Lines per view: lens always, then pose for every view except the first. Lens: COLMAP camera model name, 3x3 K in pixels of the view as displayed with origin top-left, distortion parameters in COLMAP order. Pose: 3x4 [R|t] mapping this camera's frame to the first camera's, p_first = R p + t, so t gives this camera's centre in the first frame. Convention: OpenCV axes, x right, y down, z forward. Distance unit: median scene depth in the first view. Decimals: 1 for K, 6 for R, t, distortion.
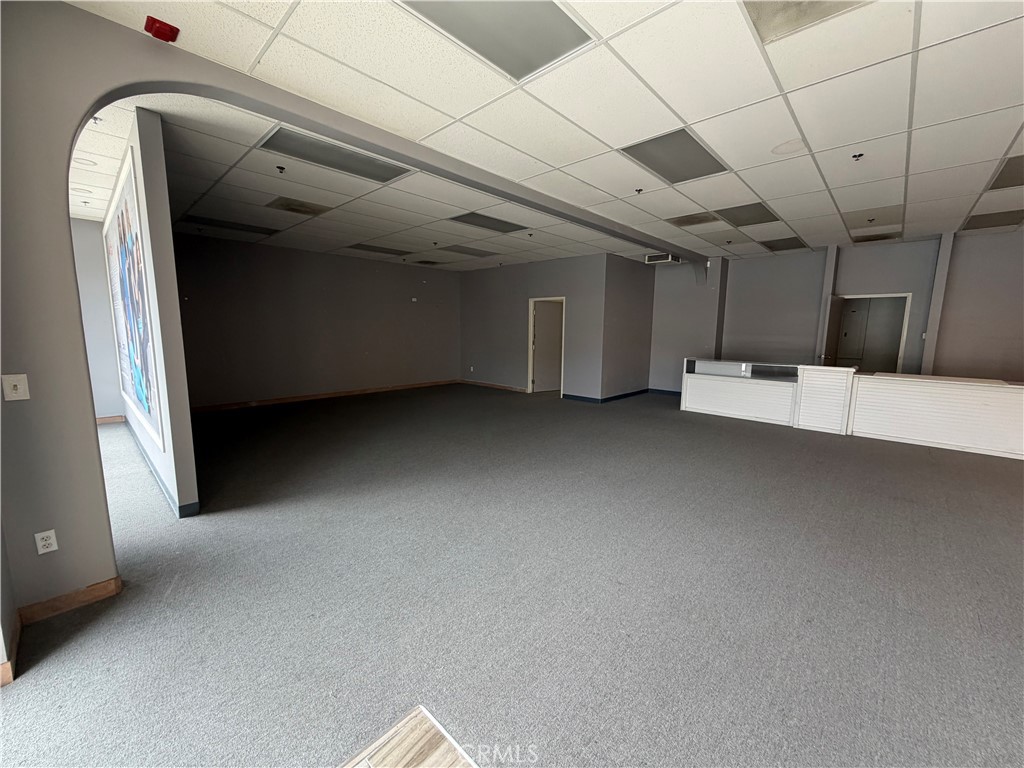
lens RADIAL K [[407.0, 0, 509.1], [0, 407.0, 384.3], [0, 0, 1]] dist [0.000959, -0.000258]
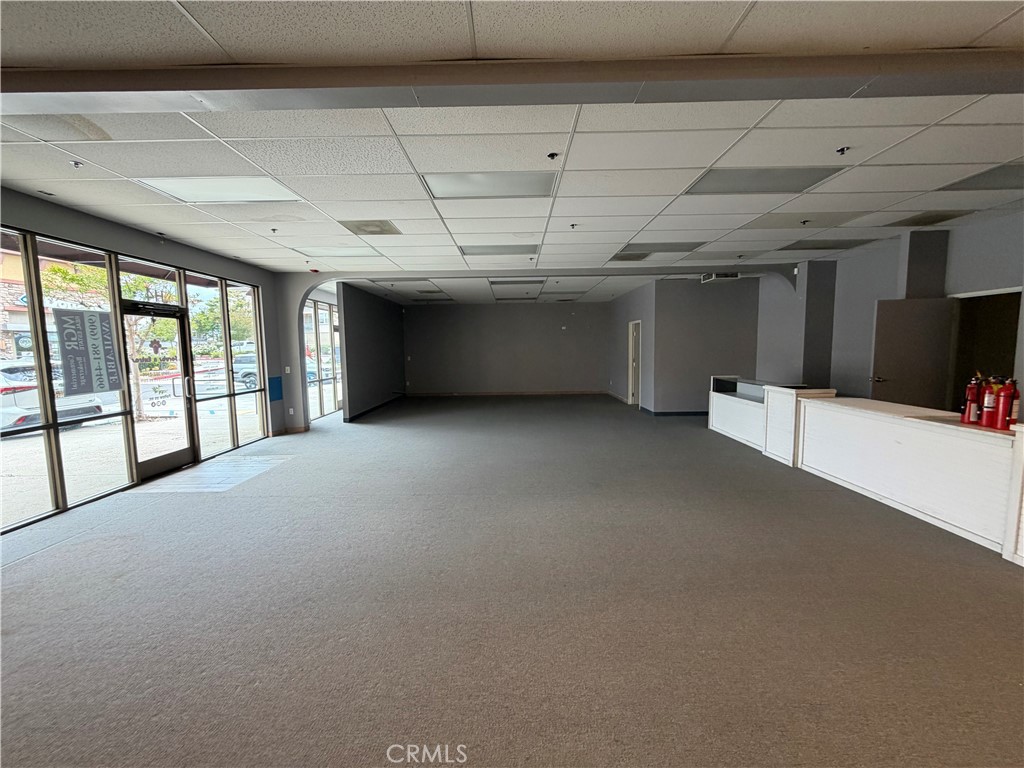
lens RADIAL K [[407.0, 0, 509.1], [0, 407.0, 384.3], [0, 0, 1]] dist [0.000959, -0.000258]
pose [[0.680569, 0.046696, -0.731194, 0.965267], [-0.078936, 0.996831, -0.009811, 0.004373], [0.728419, 0.064395, 0.682099, -0.039068]]
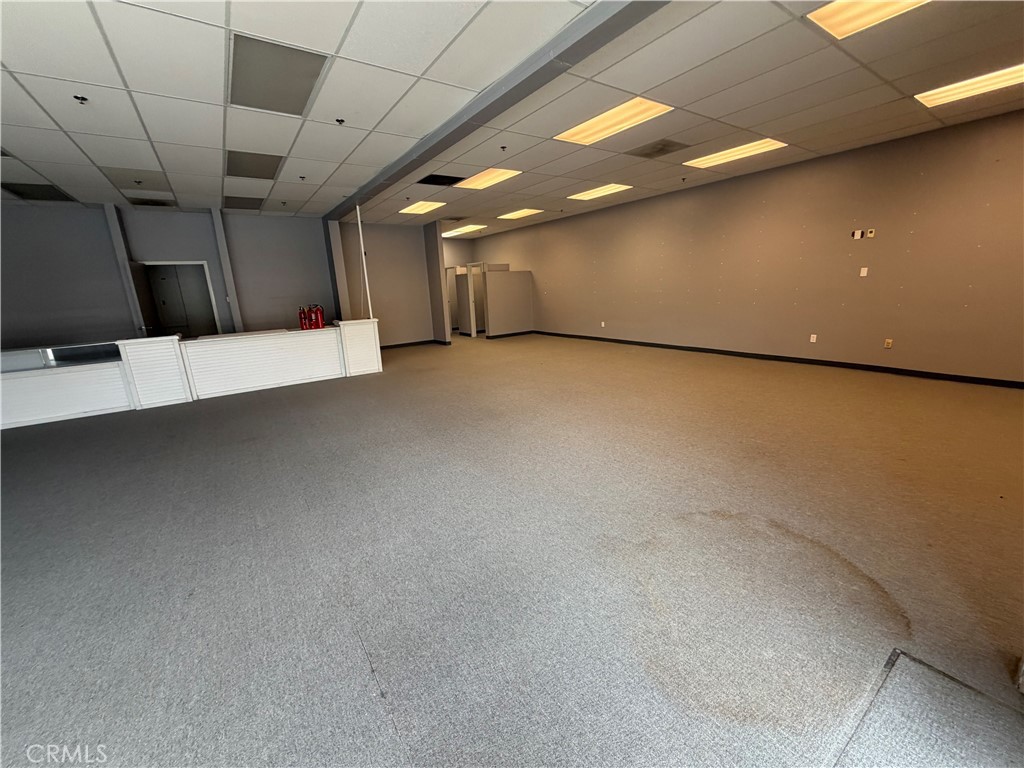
lens RADIAL K [[407.0, 0, 509.1], [0, 407.0, 384.3], [0, 0, 1]] dist [0.000959, -0.000258]
pose [[0.207144, -0.253679, 0.944848, 0.032988], [0.183030, 0.958792, 0.217296, 0.006881], [-0.961037, 0.127924, 0.245039, -0.017816]]
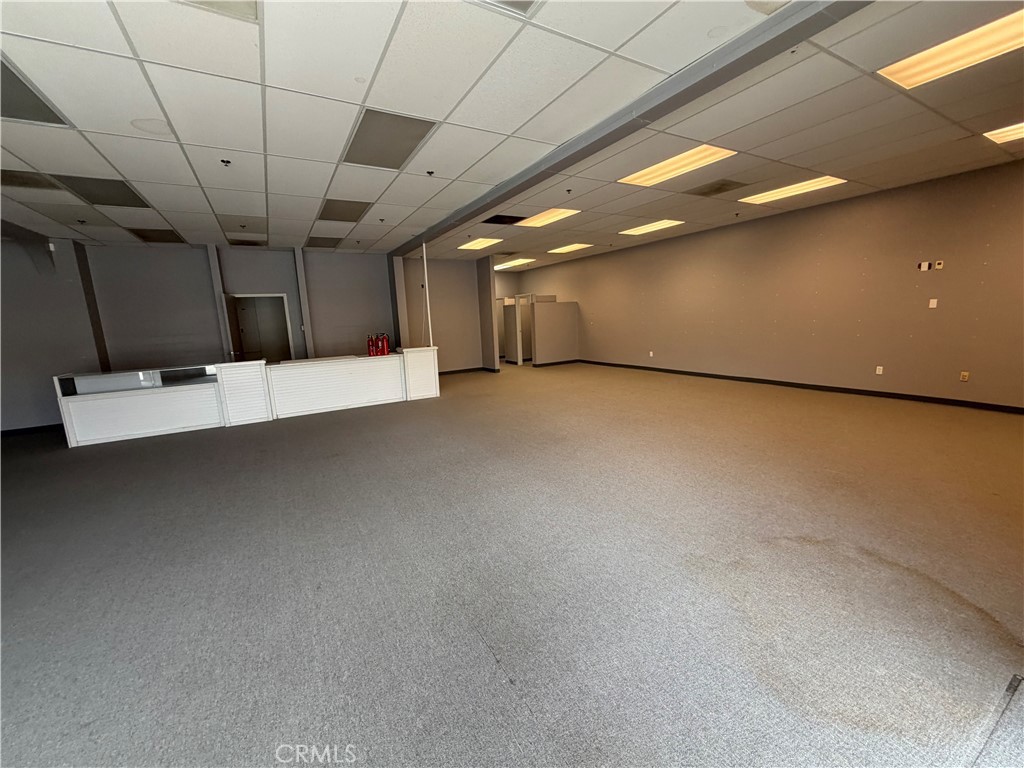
lens RADIAL K [[408.4, 0, 506.3], [0, 408.4, 384.8], [0, 0, 1]] dist [0.001351, 0.000000]
pose [[0.286389, -0.183492, 0.940379, -0.022639], [0.179234, 0.974424, 0.135550, -0.006110], [-0.941199, 0.129728, 0.311952, 0.034857]]
